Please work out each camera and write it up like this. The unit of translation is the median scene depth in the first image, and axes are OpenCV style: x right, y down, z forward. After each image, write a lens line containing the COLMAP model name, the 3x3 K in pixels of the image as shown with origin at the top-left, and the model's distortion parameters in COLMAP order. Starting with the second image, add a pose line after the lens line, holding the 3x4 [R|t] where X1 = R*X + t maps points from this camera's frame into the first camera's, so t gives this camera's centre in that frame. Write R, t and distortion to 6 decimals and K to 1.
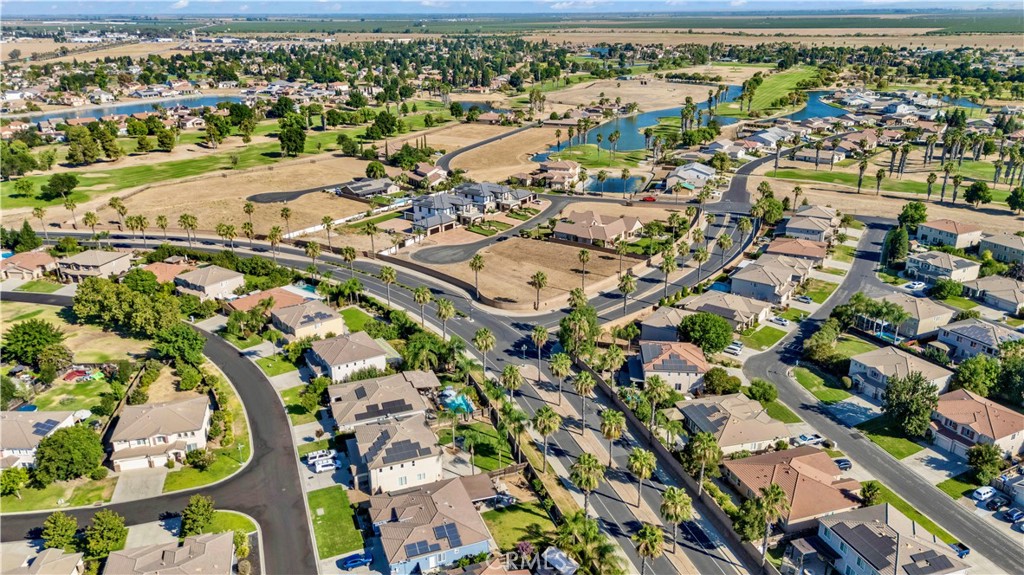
lens RADIAL K [[751.8, 0, 509.2], [0, 751.8, 288.0], [0, 0, 1]] dist [0.064102, -0.061098]
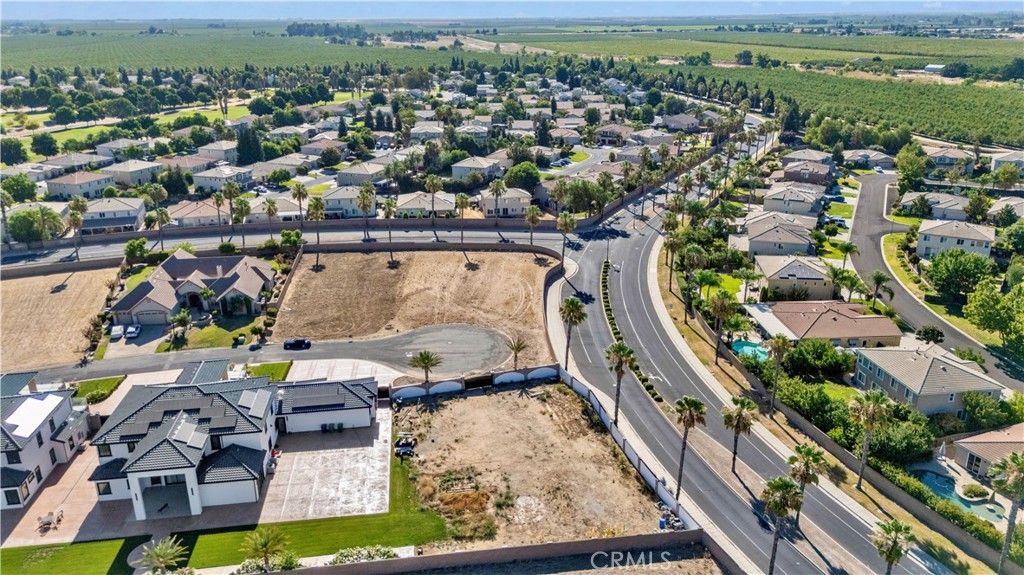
lens RADIAL K [[751.8, 0, 515.5], [0, 751.8, 287.4], [0, 0, 1]] dist [0.064102, -0.061098]
pose [[-0.697337, -0.233052, 0.677796, -0.380947], [0.255181, 0.802970, 0.538629, -0.285827], [-0.669779, 0.548567, -0.500470, 1.000497]]
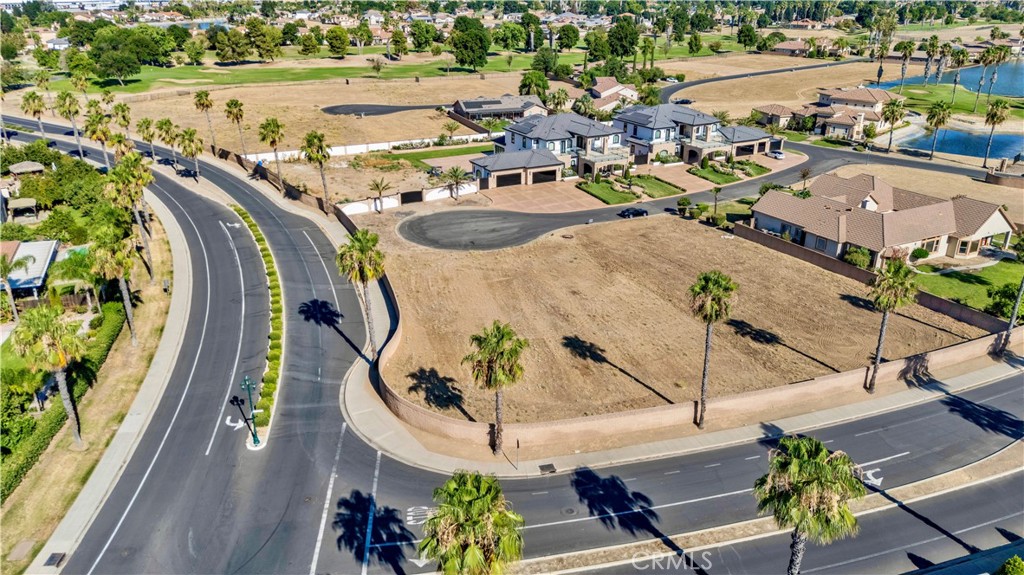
lens RADIAL K [[751.8, 0, 510.8], [0, 751.8, 289.6], [0, 0, 1]] dist [0.064102, -0.061098]
pose [[0.900303, 0.173400, -0.399232, 0.099009], [-0.158936, 0.984851, 0.069339, -0.035883], [0.405208, 0.001026, 0.914224, 0.498127]]
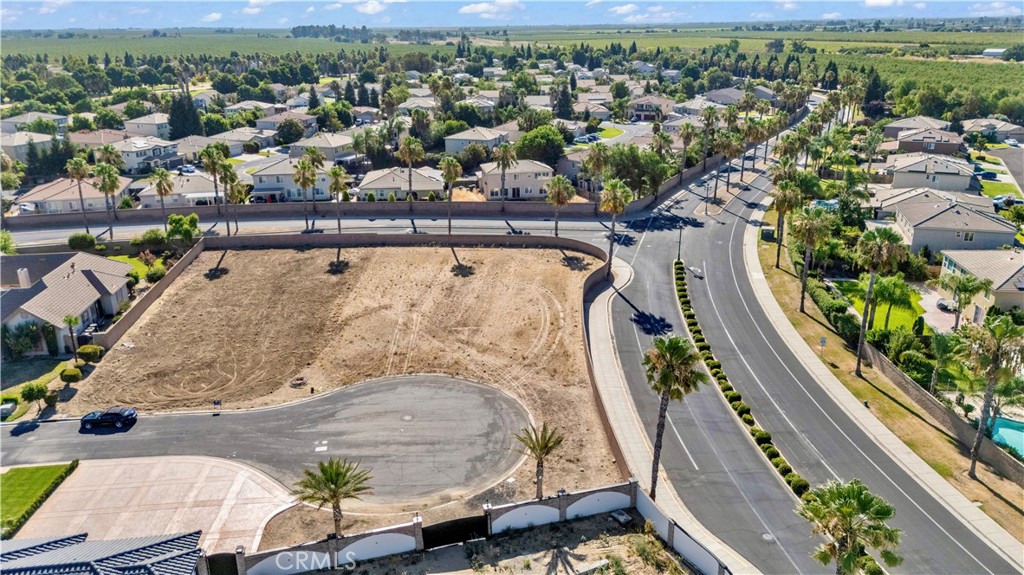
lens RADIAL K [[751.8, 0, 513.2], [0, 751.8, 285.8], [0, 0, 1]] dist [0.064102, -0.061098]
pose [[-0.685728, -0.224088, 0.692504, -0.233849], [0.264739, 0.809473, 0.524086, -0.175339], [-0.678004, 0.542713, -0.495754, 0.893933]]
